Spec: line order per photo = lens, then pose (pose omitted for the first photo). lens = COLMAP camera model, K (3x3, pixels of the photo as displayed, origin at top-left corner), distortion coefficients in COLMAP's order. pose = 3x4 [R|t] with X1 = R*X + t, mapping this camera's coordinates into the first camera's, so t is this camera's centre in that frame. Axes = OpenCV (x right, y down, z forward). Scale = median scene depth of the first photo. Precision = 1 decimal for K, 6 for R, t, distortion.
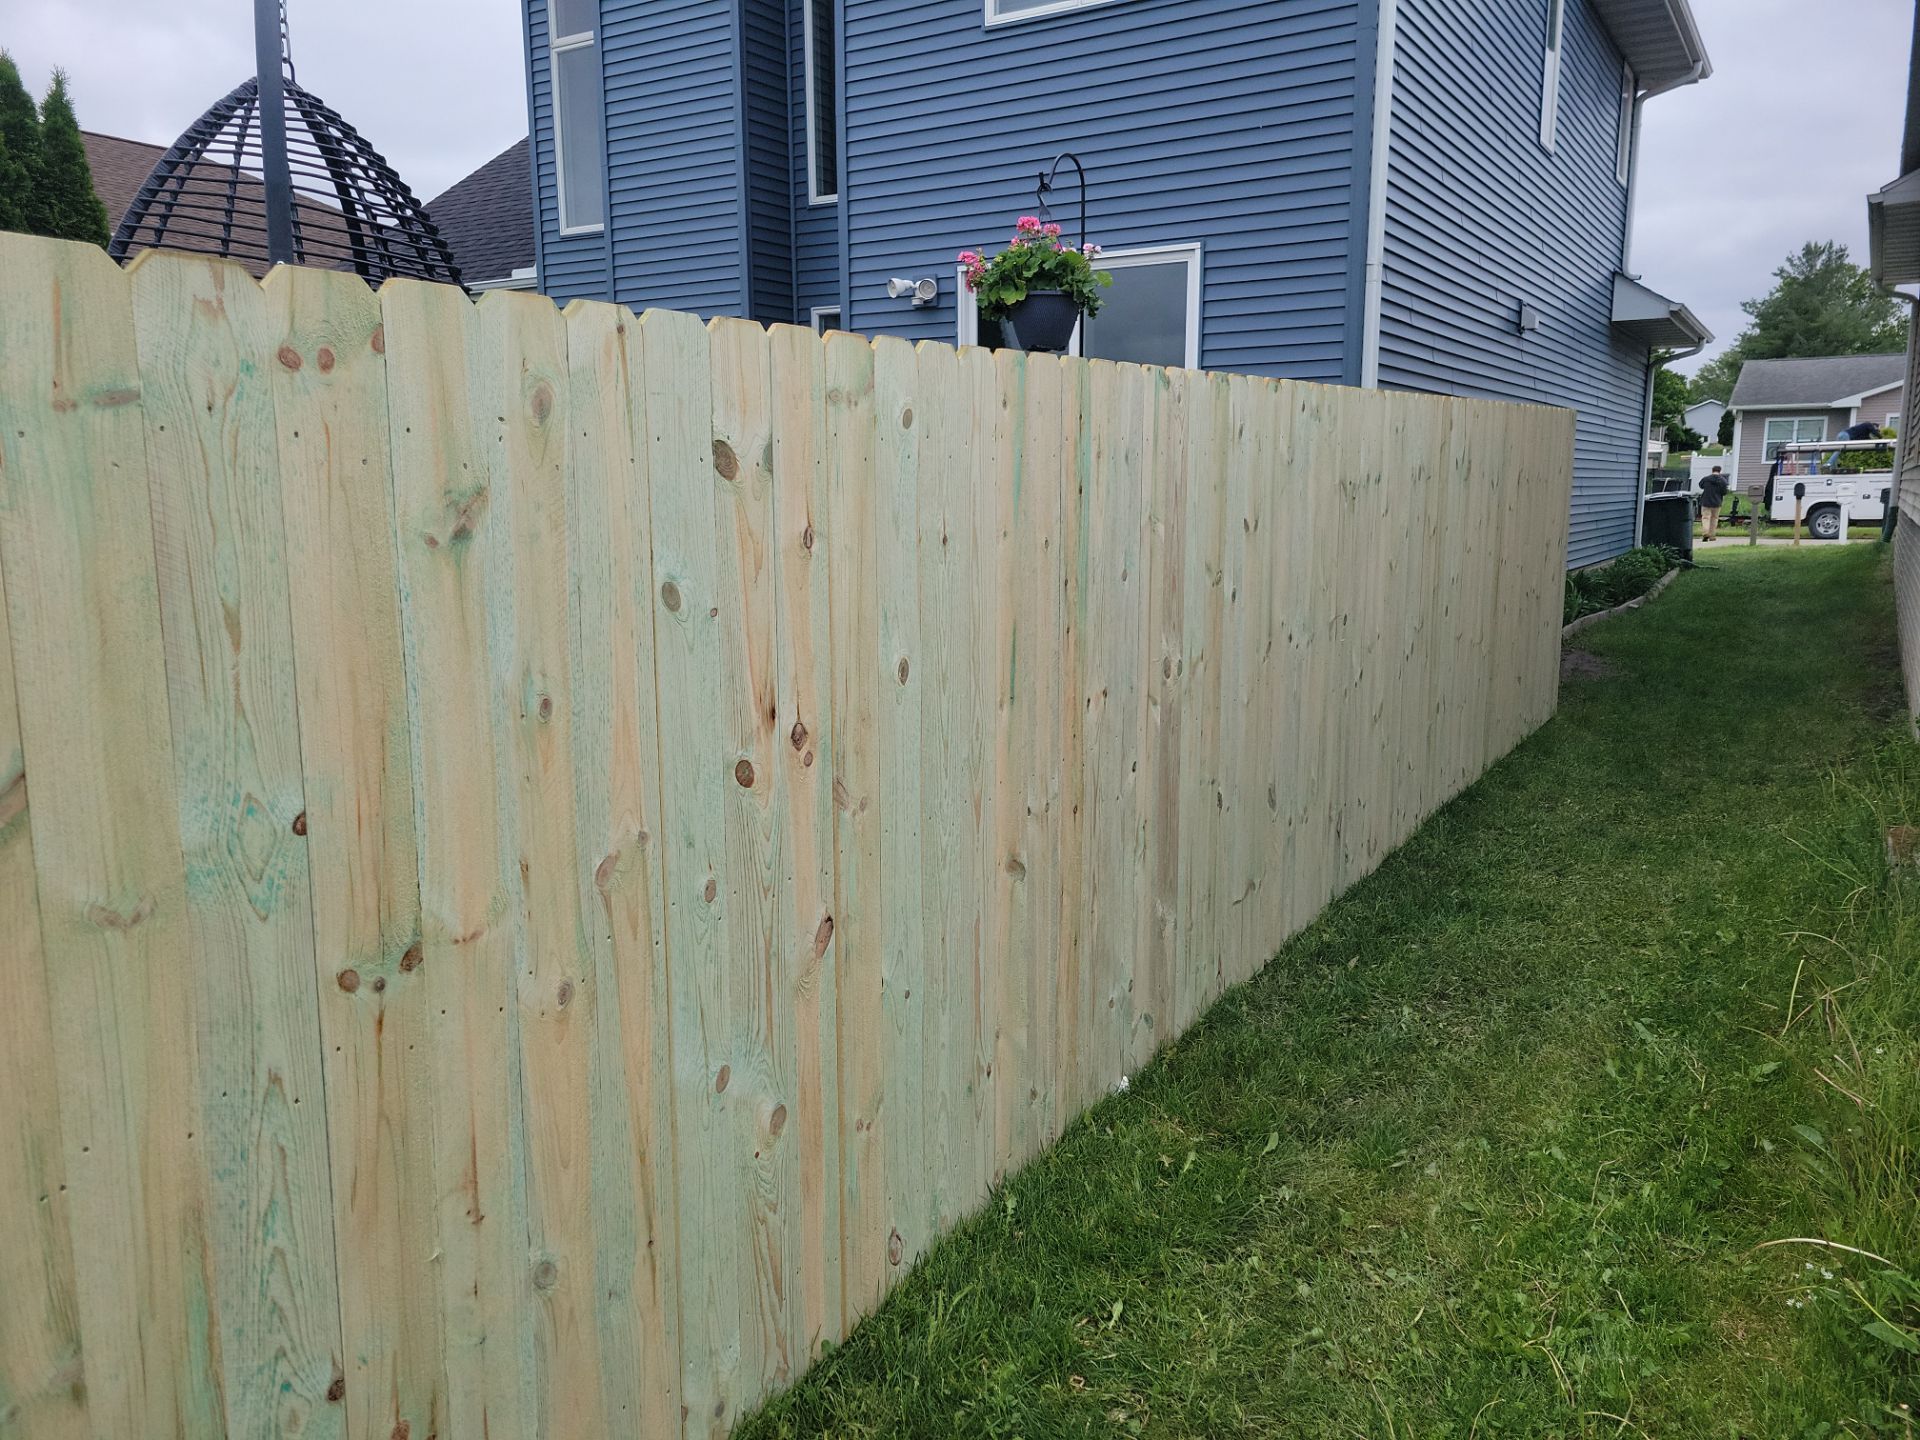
lens RADIAL K [[1431.2, 0, 967.5], [0, 1431.2, 720.6], [0, 0, 1]] dist [0.050592, -0.030091]
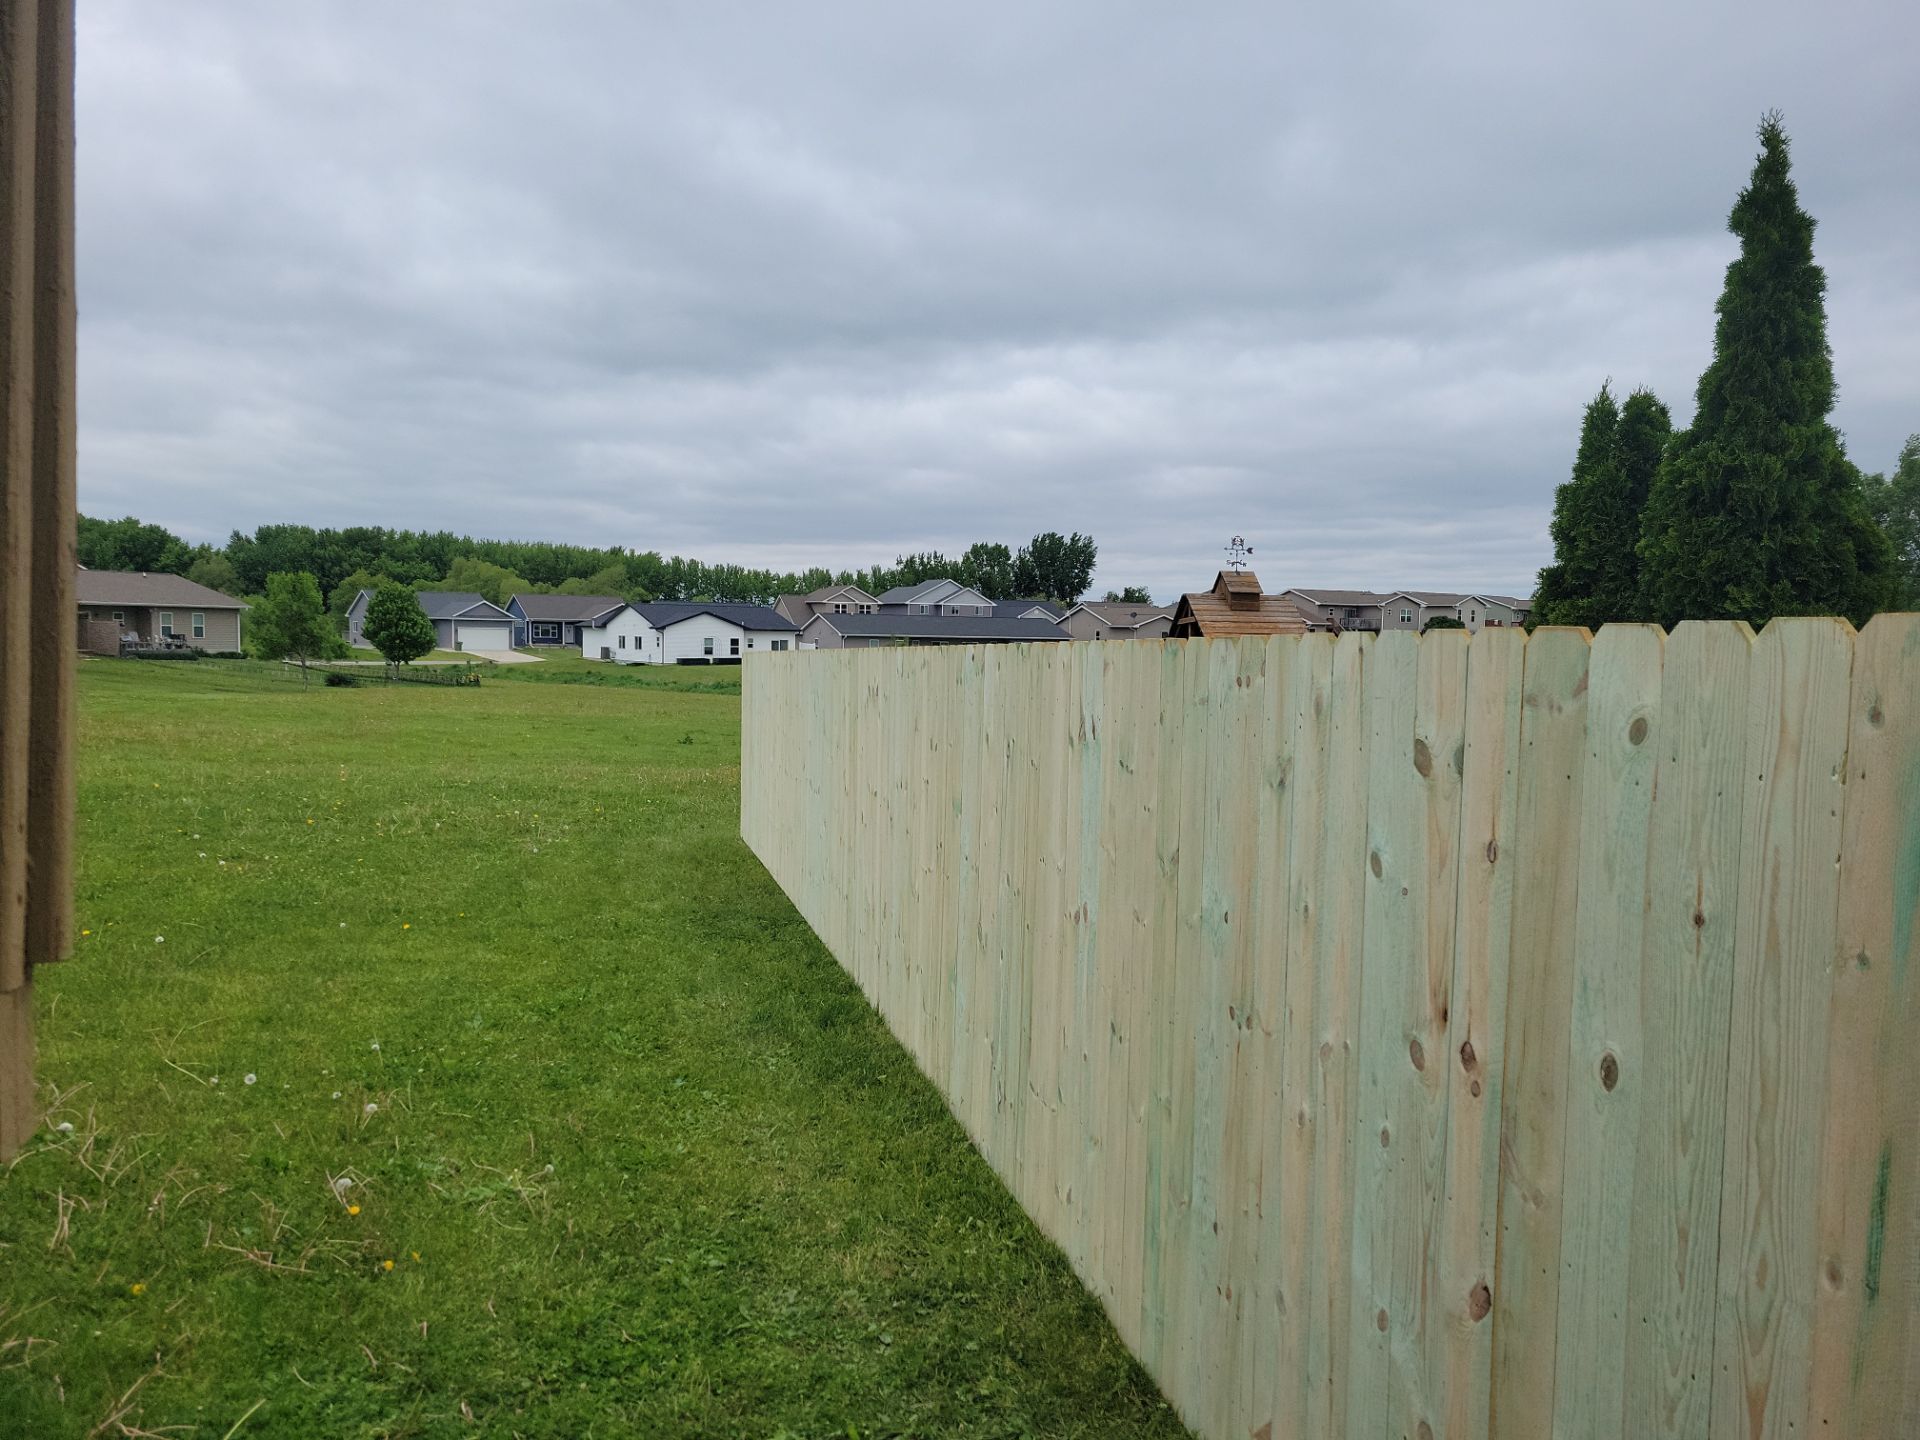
lens RADIAL K [[1431.2, 0, 967.5], [0, 1431.2, 720.6], [0, 0, 1]] dist [0.050592, -0.030091]
pose [[-0.704543, 0.035459, -0.708775, 0.796600], [-0.130929, 0.975111, 0.178931, -0.339460], [0.697478, 0.218864, -0.682365, 1.417539]]
